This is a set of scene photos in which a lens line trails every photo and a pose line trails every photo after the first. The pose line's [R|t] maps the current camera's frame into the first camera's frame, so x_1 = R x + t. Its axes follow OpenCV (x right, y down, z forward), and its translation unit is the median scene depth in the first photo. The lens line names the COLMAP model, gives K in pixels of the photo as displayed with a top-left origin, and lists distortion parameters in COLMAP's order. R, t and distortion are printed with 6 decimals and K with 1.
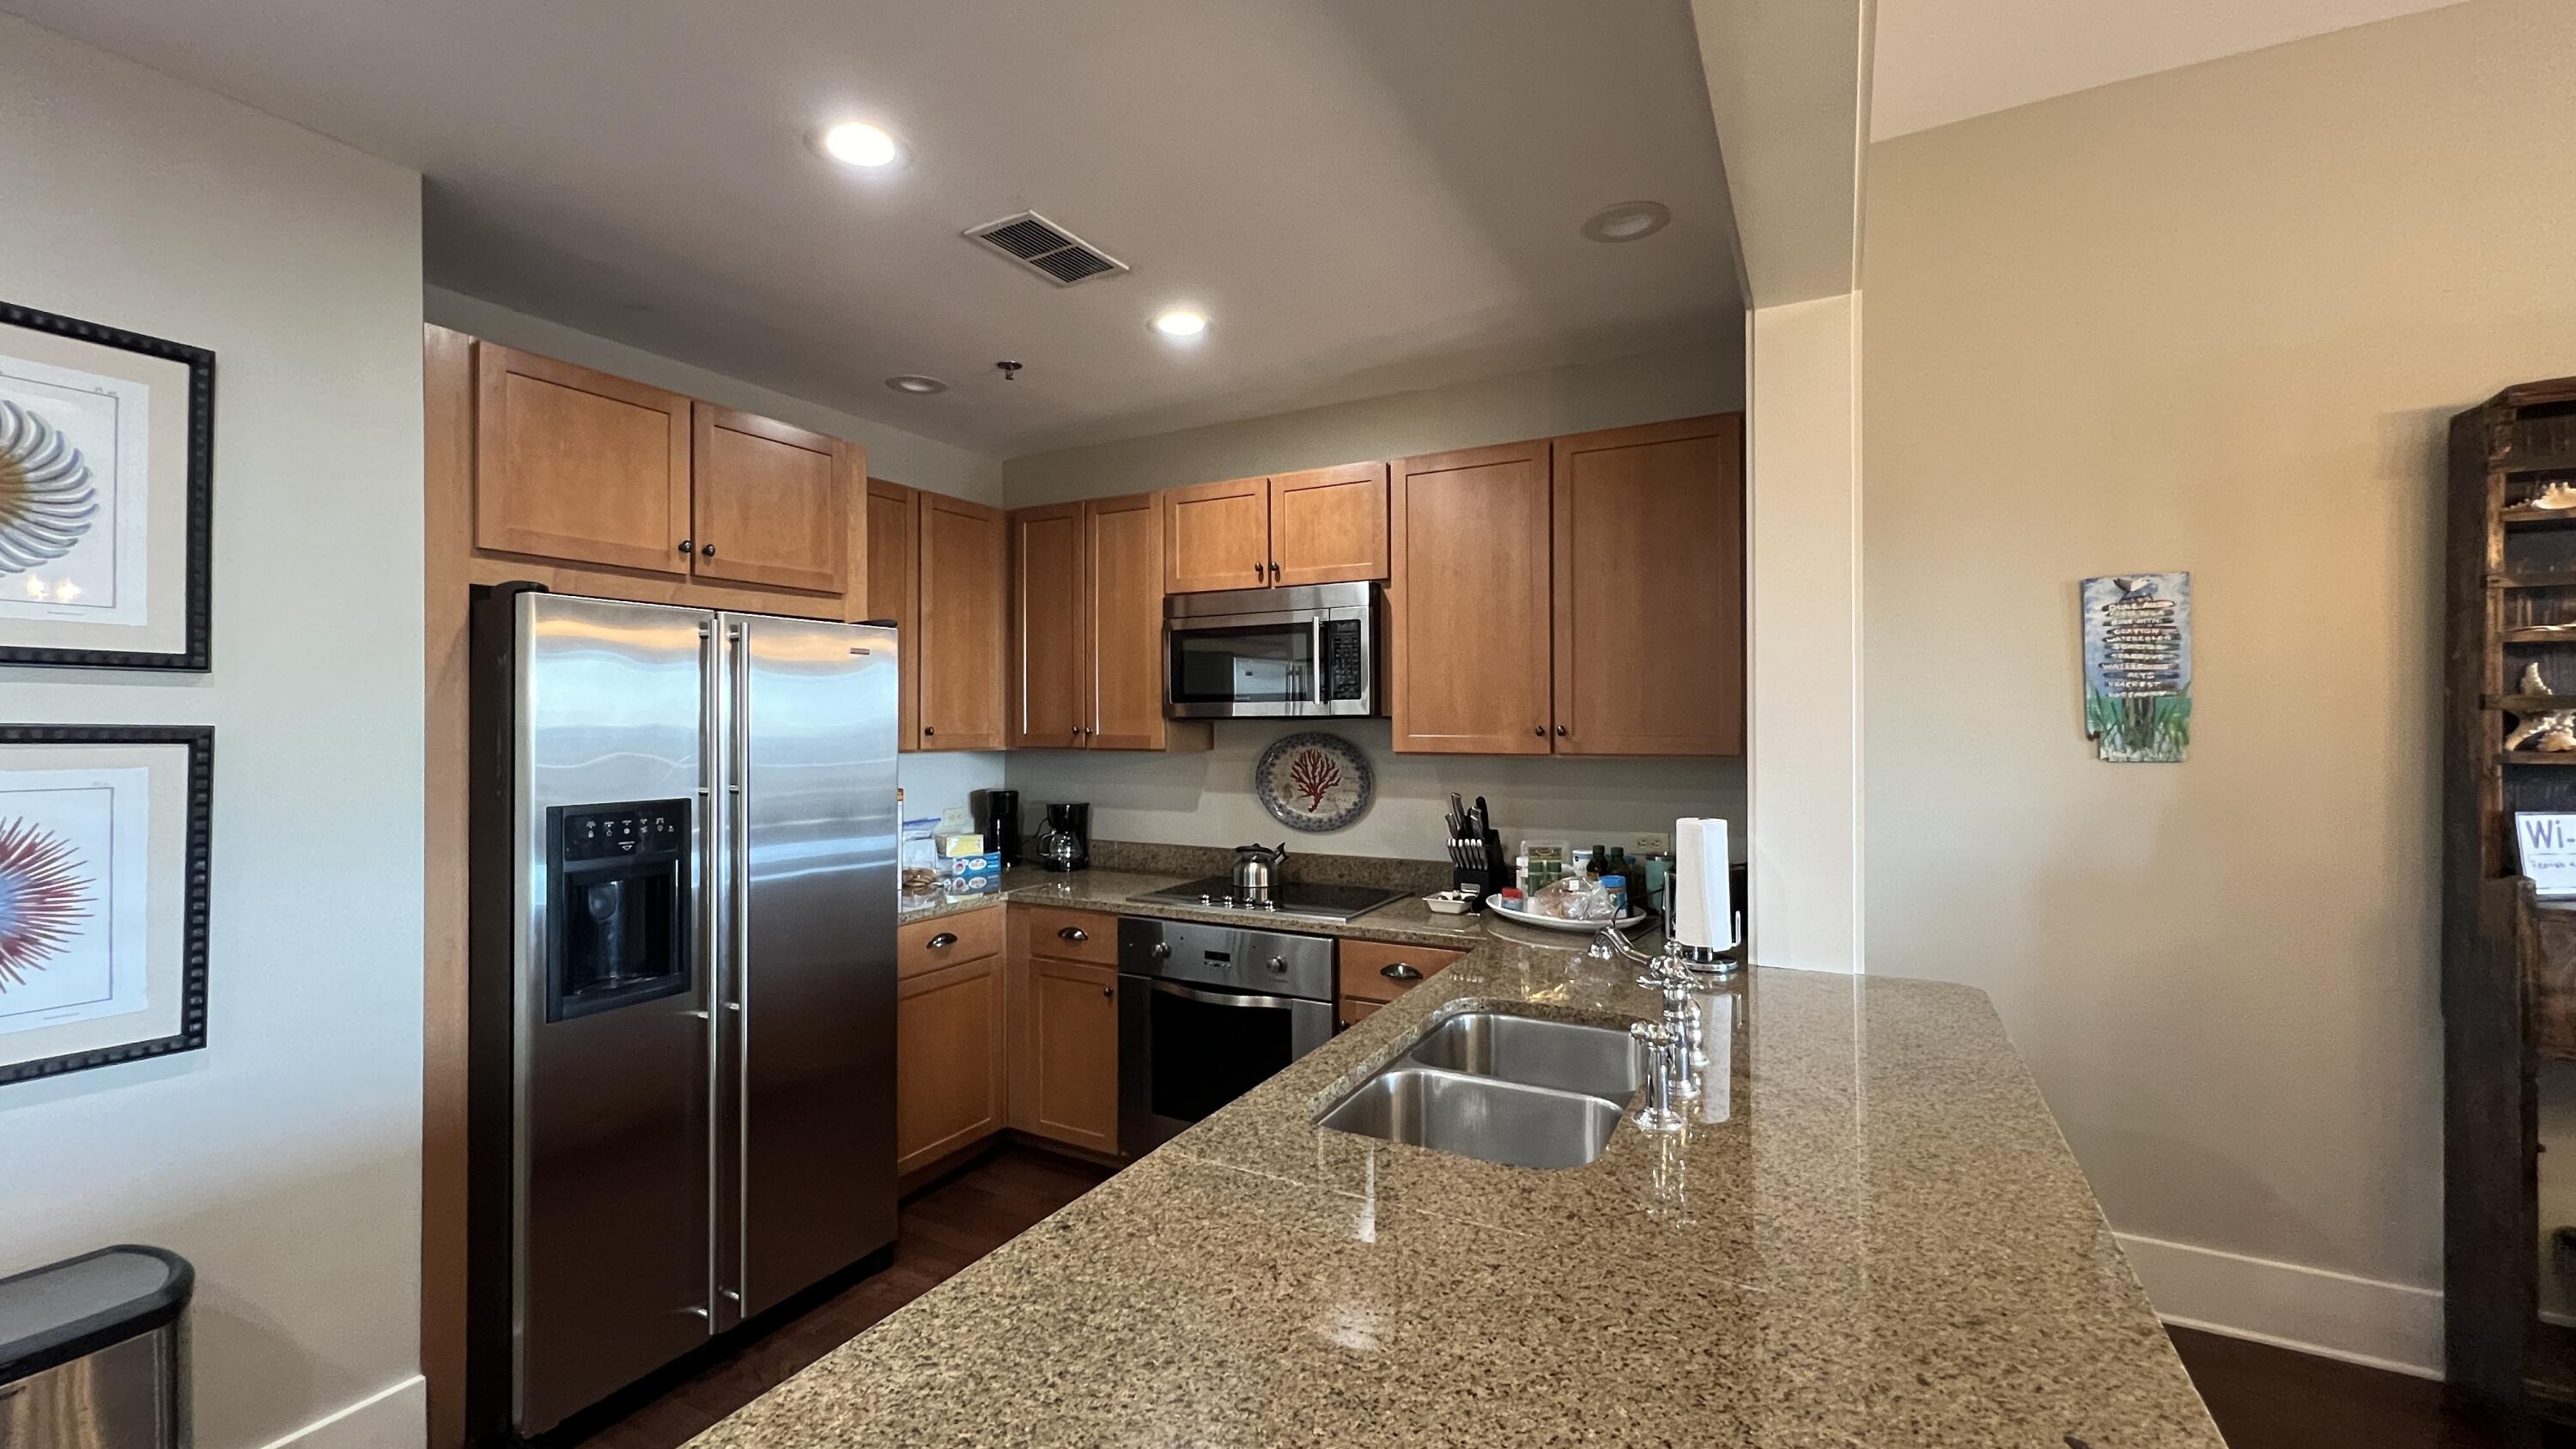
lens RADIAL K [[1027.9, 0, 1284.2], [0, 1027.9, 719.5], [0, 0, 1]] dist [-0.002056, 0.001024]
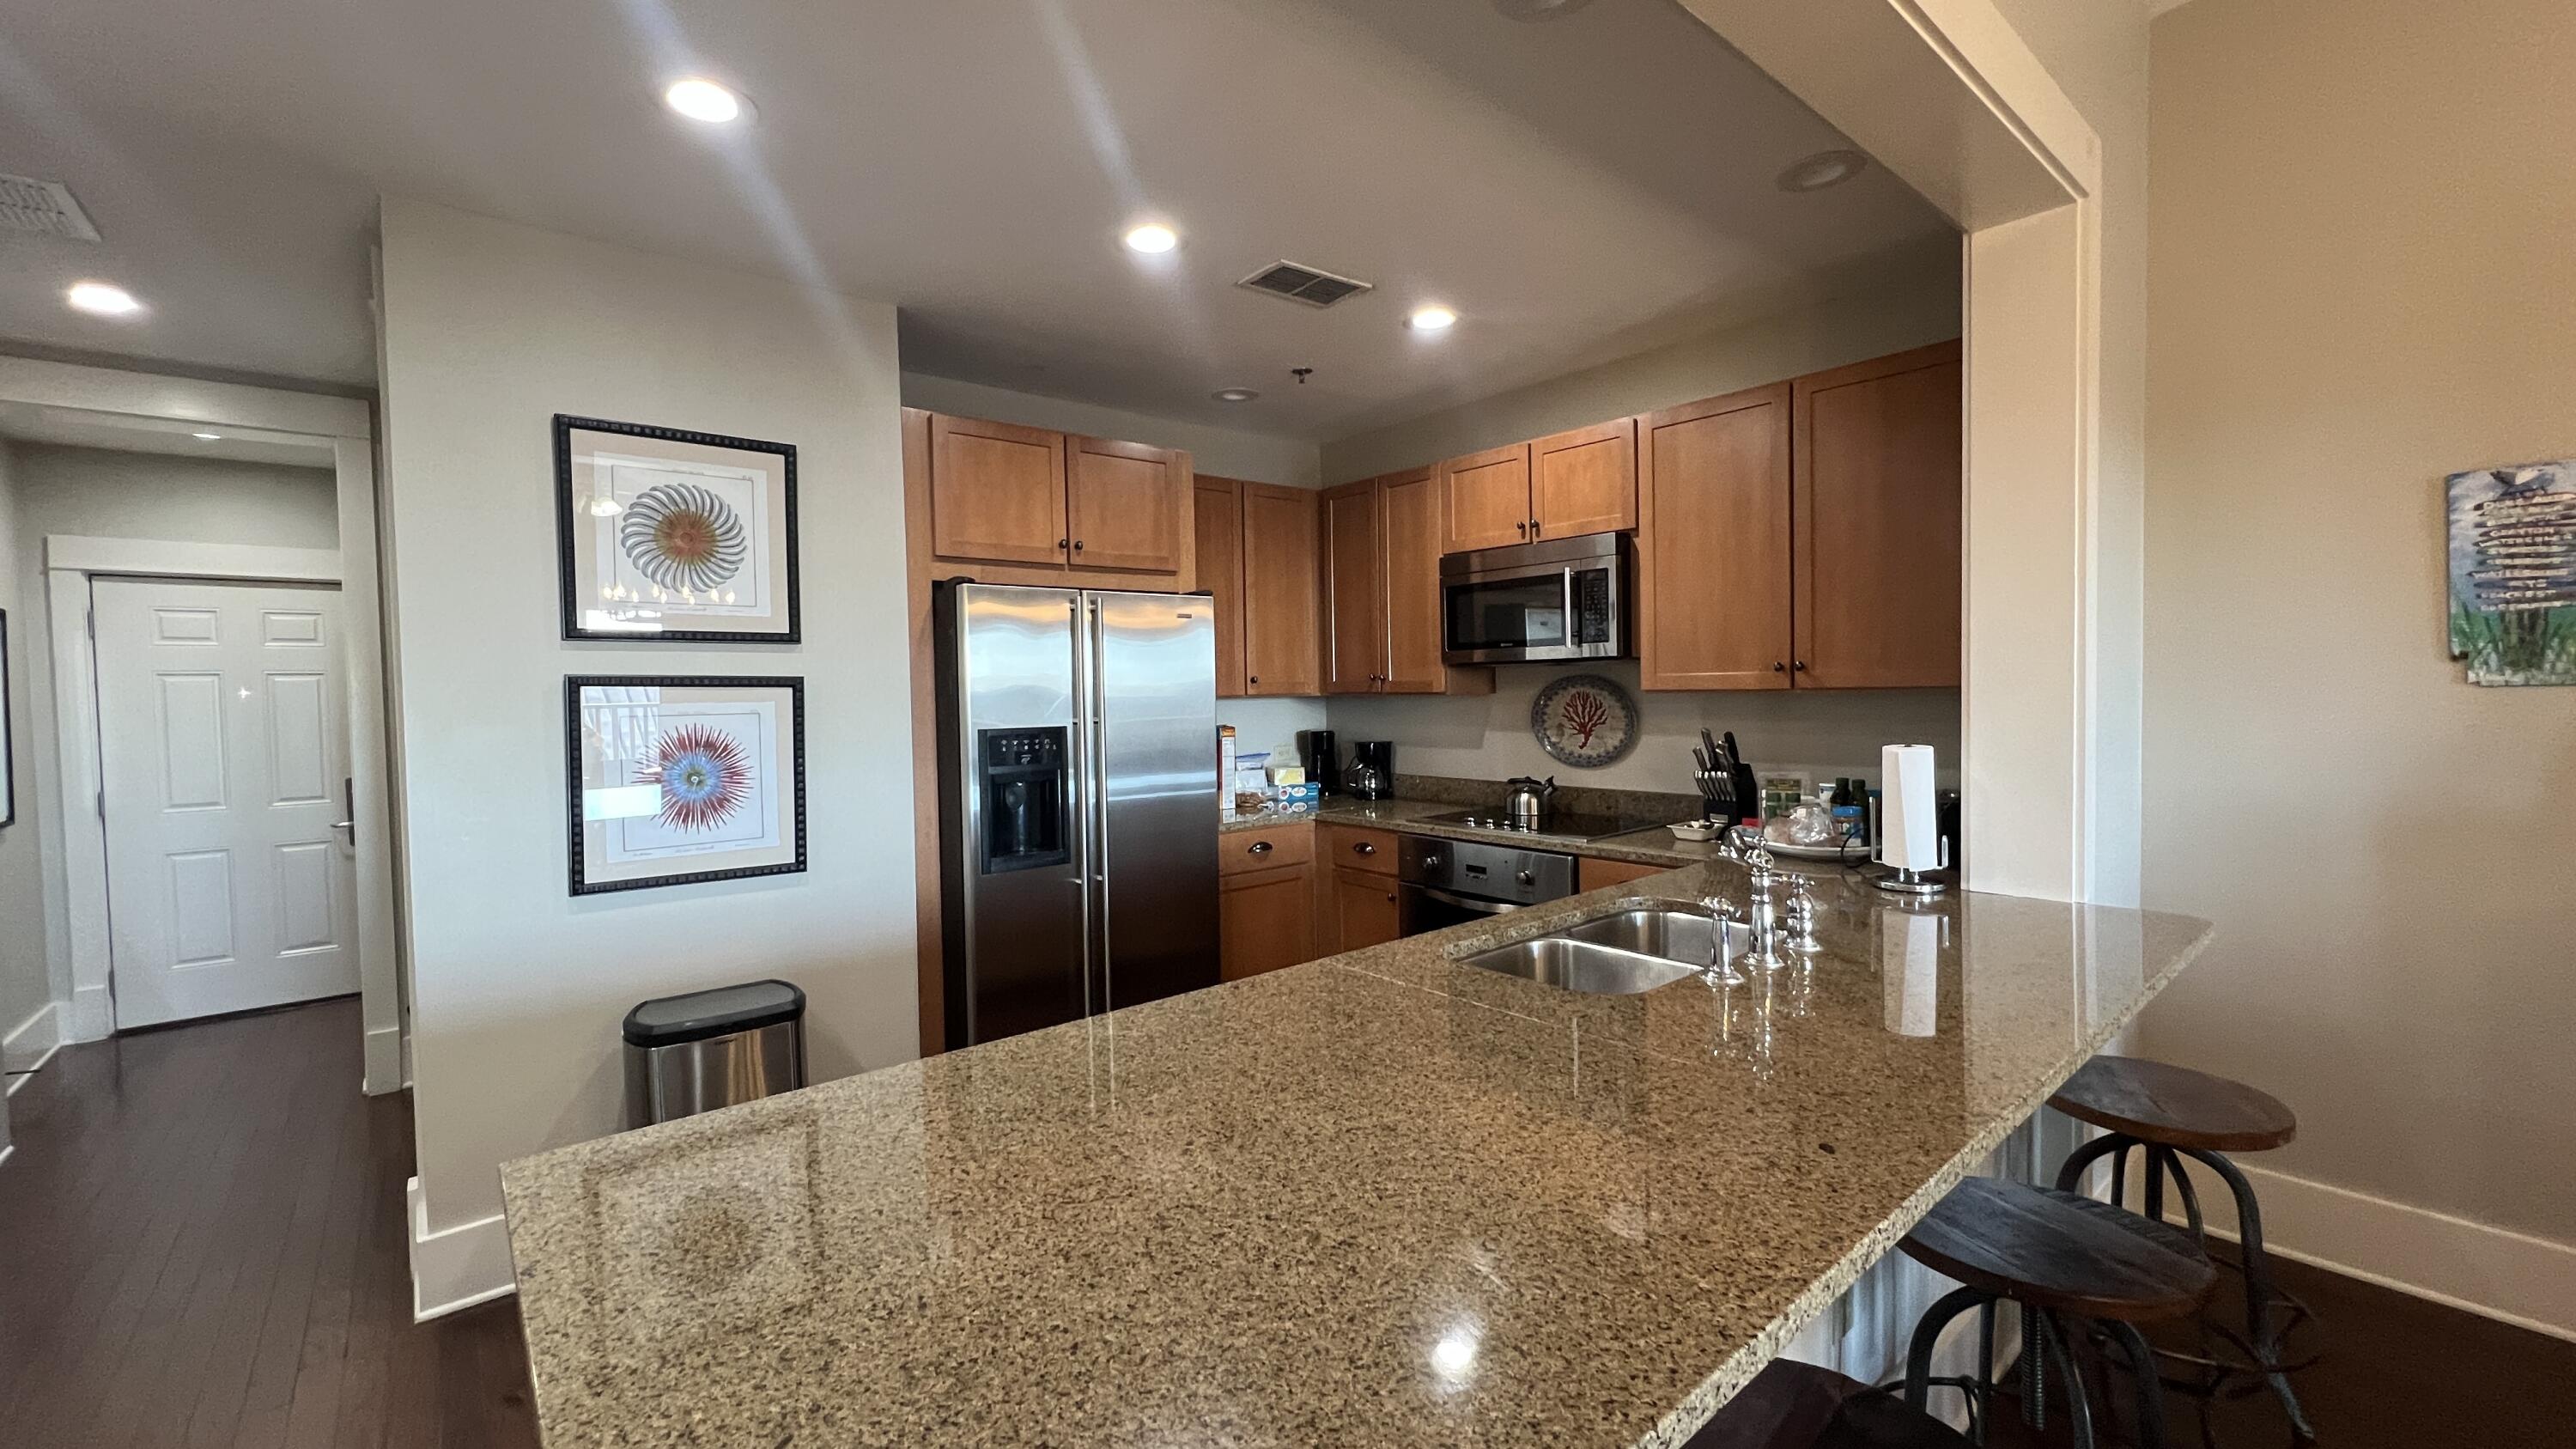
lens RADIAL K [[1027.9, 0, 1283.9], [0, 1027.9, 719.5], [0, 0, 1]] dist [-0.002056, 0.001024]
pose [[0.930336, -0.002960, -0.366697, 0.189888], [0.017921, 0.999140, 0.037402, 0.019302], [0.366271, -0.041367, 0.929588, -0.171819]]
